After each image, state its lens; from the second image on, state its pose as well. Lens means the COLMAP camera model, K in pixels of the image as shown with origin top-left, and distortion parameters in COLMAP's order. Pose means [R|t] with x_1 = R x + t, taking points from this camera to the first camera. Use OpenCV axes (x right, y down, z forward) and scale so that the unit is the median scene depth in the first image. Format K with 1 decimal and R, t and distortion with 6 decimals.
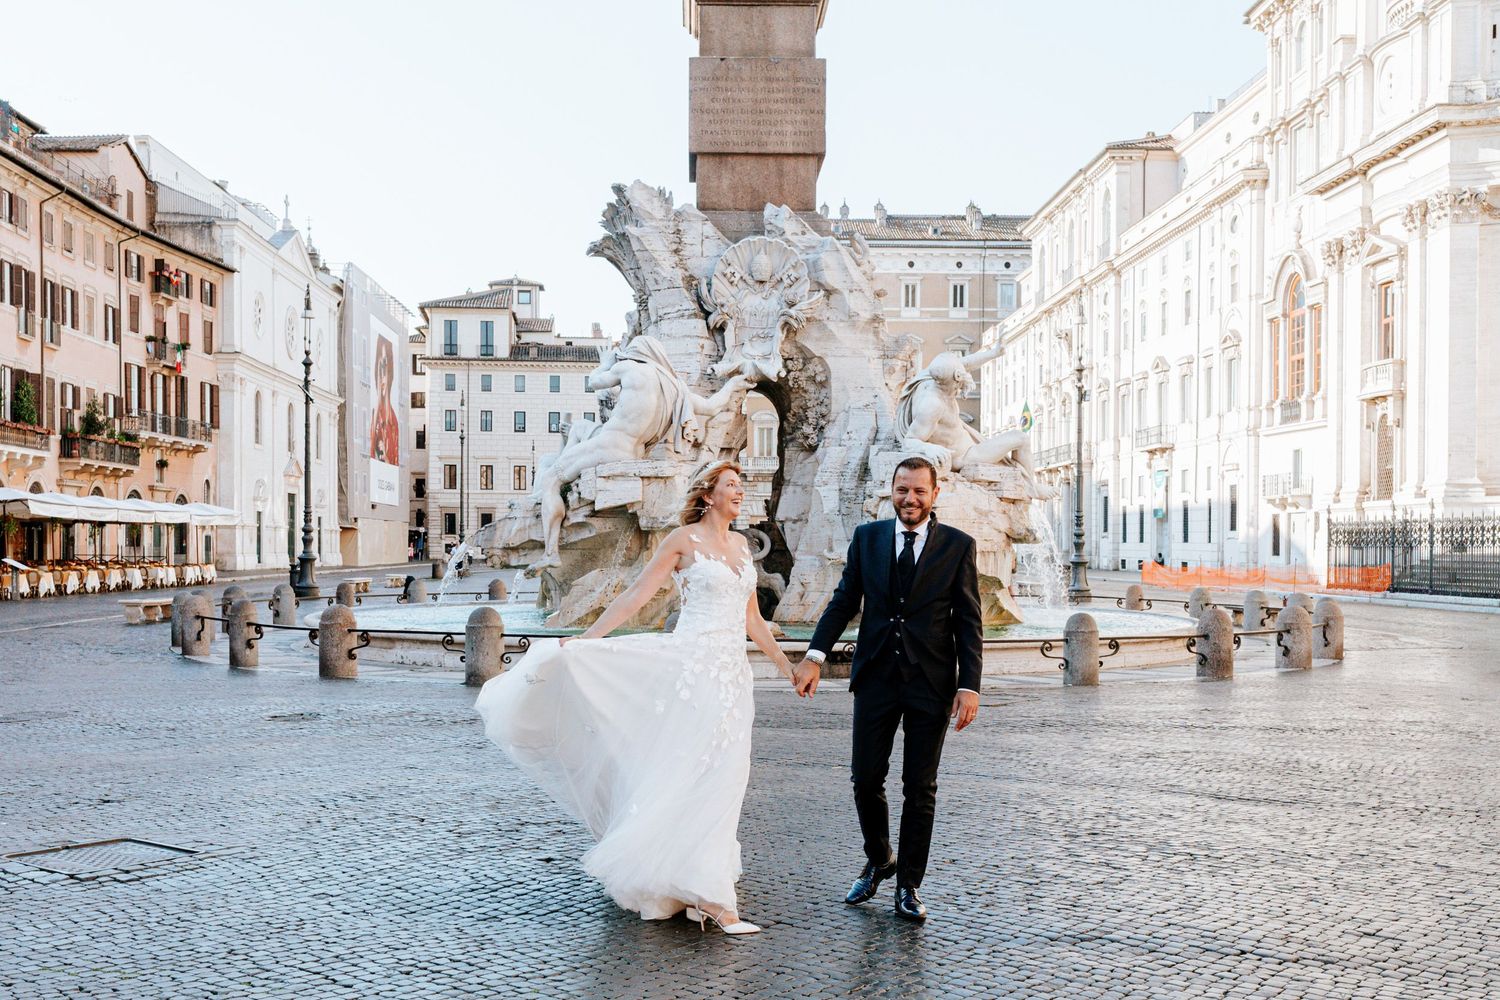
lens RADIAL K [[1513.7, 0, 710.6], [0, 1513.7, 580.7], [0, 0, 1]] dist [-0.005875, 0.000000]
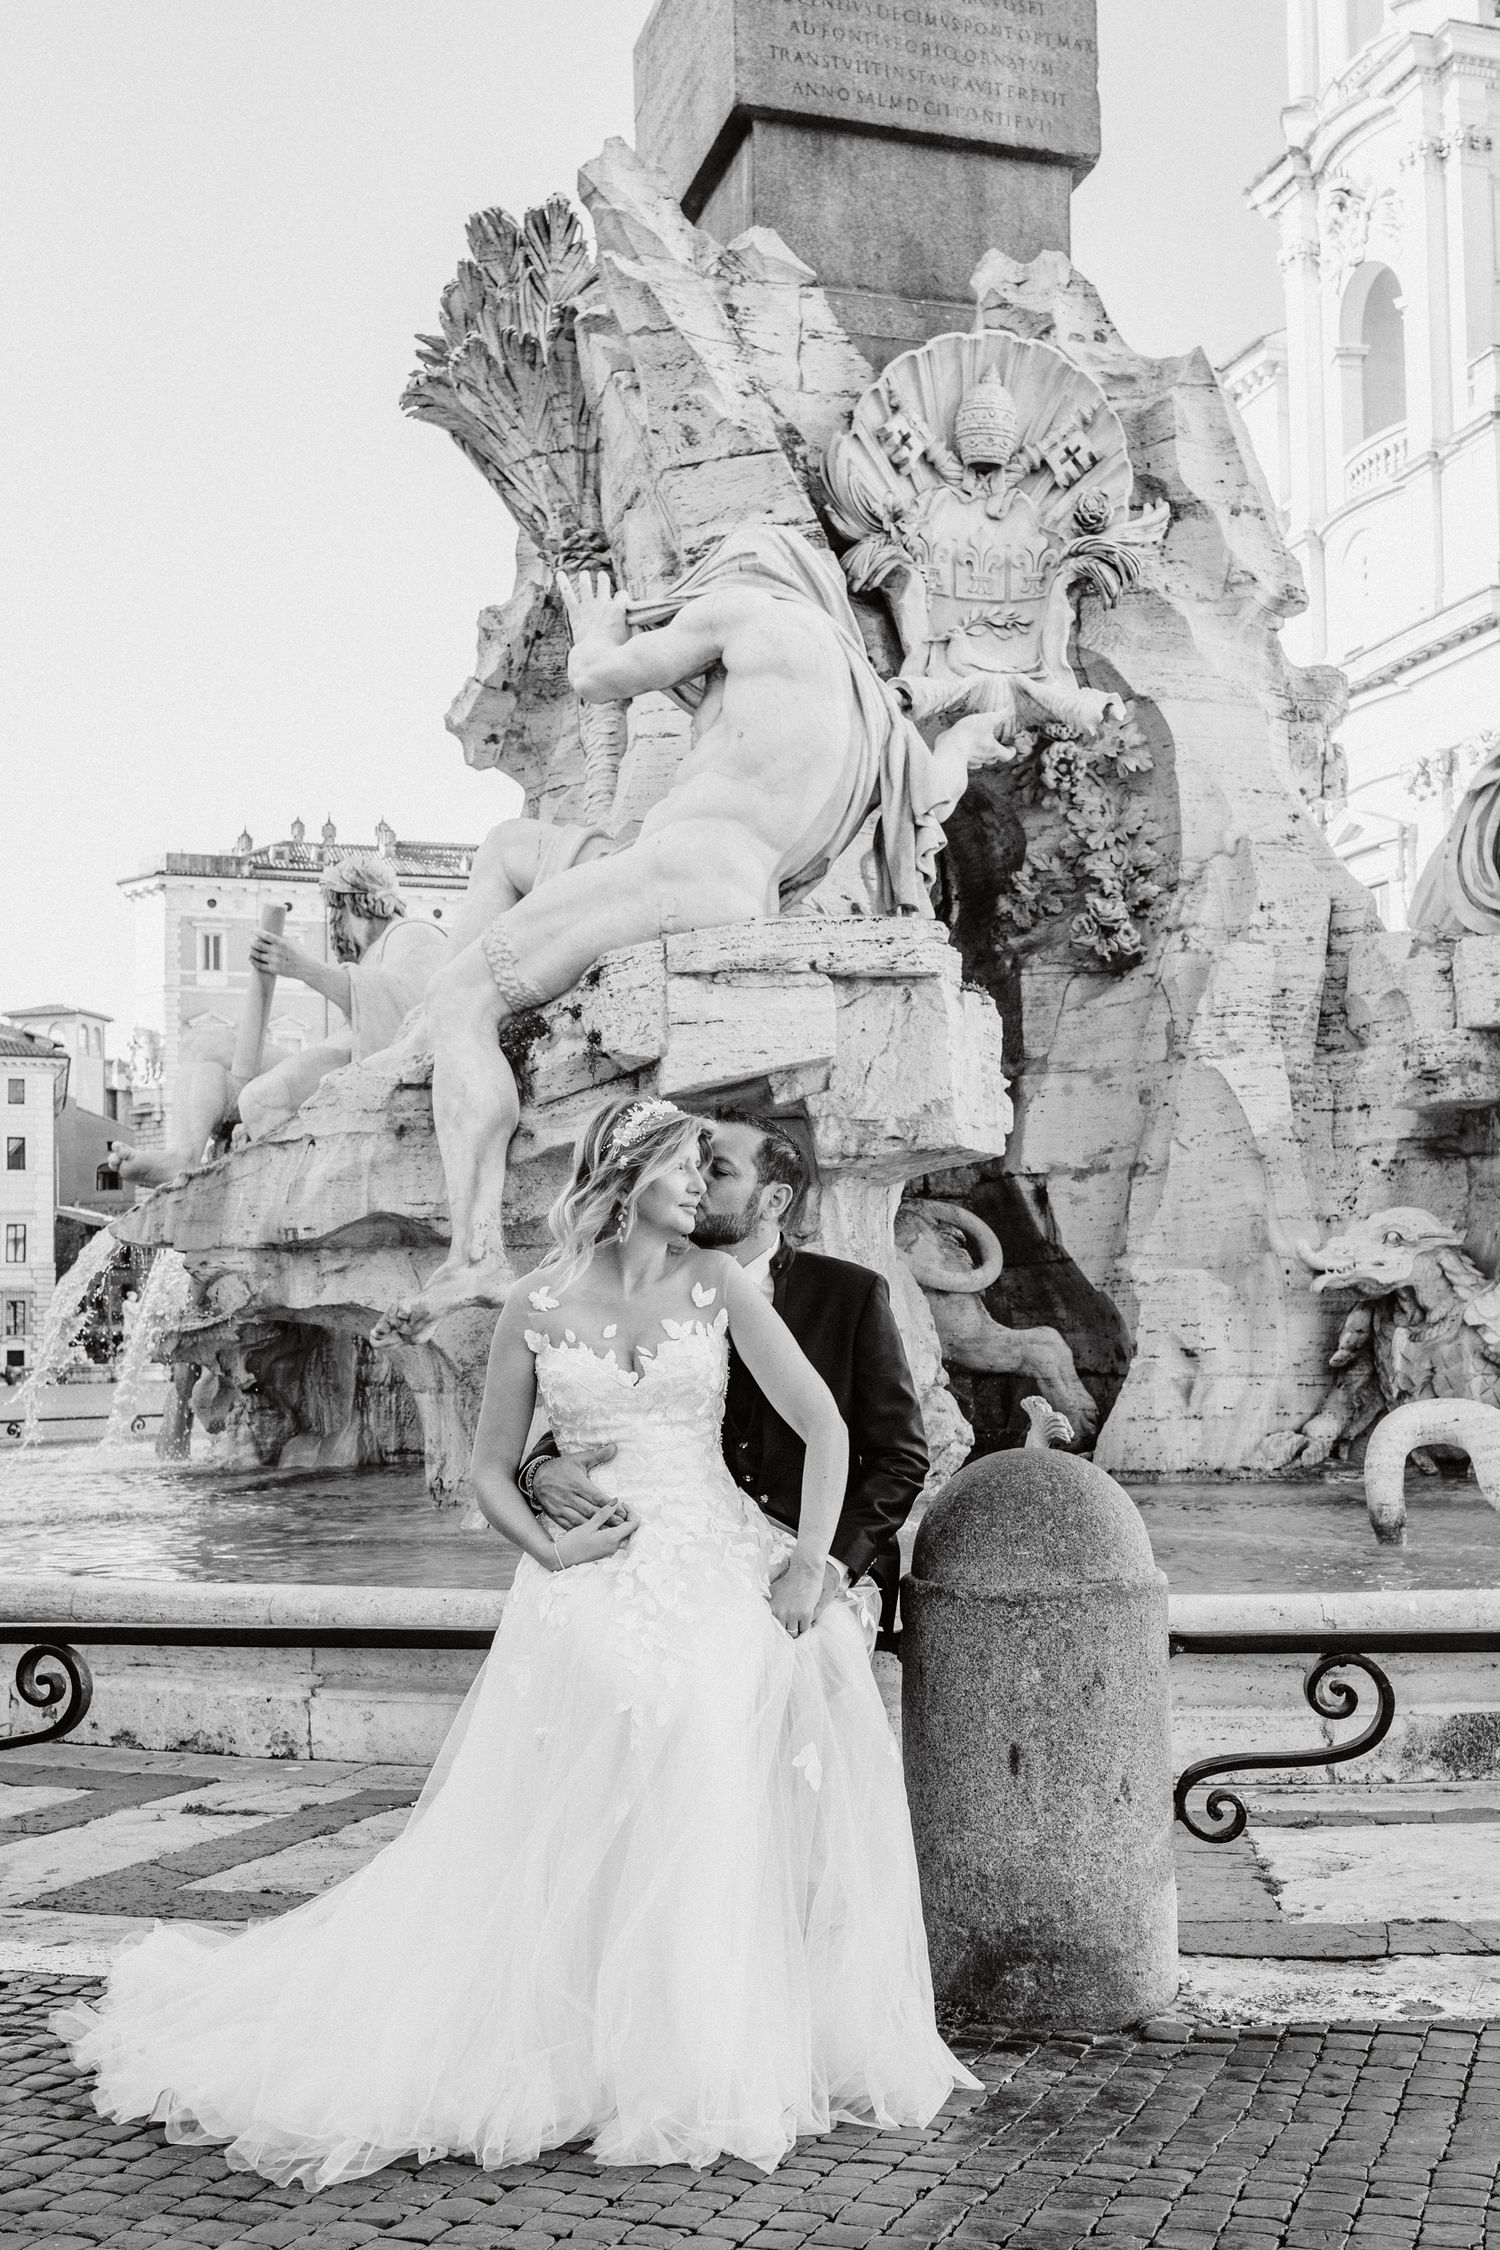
lens RADIAL K [[2293.9, 0, 766.7], [0, 2293.9, 1241.1], [0, 0, 1]] dist [-0.000621, 0.000000]
pose [[0.961060, -0.006489, 0.276265, -0.157681], [0.025403, 0.997566, -0.064941, 0.007452], [-0.275171, 0.069431, 0.958885, 0.535626]]
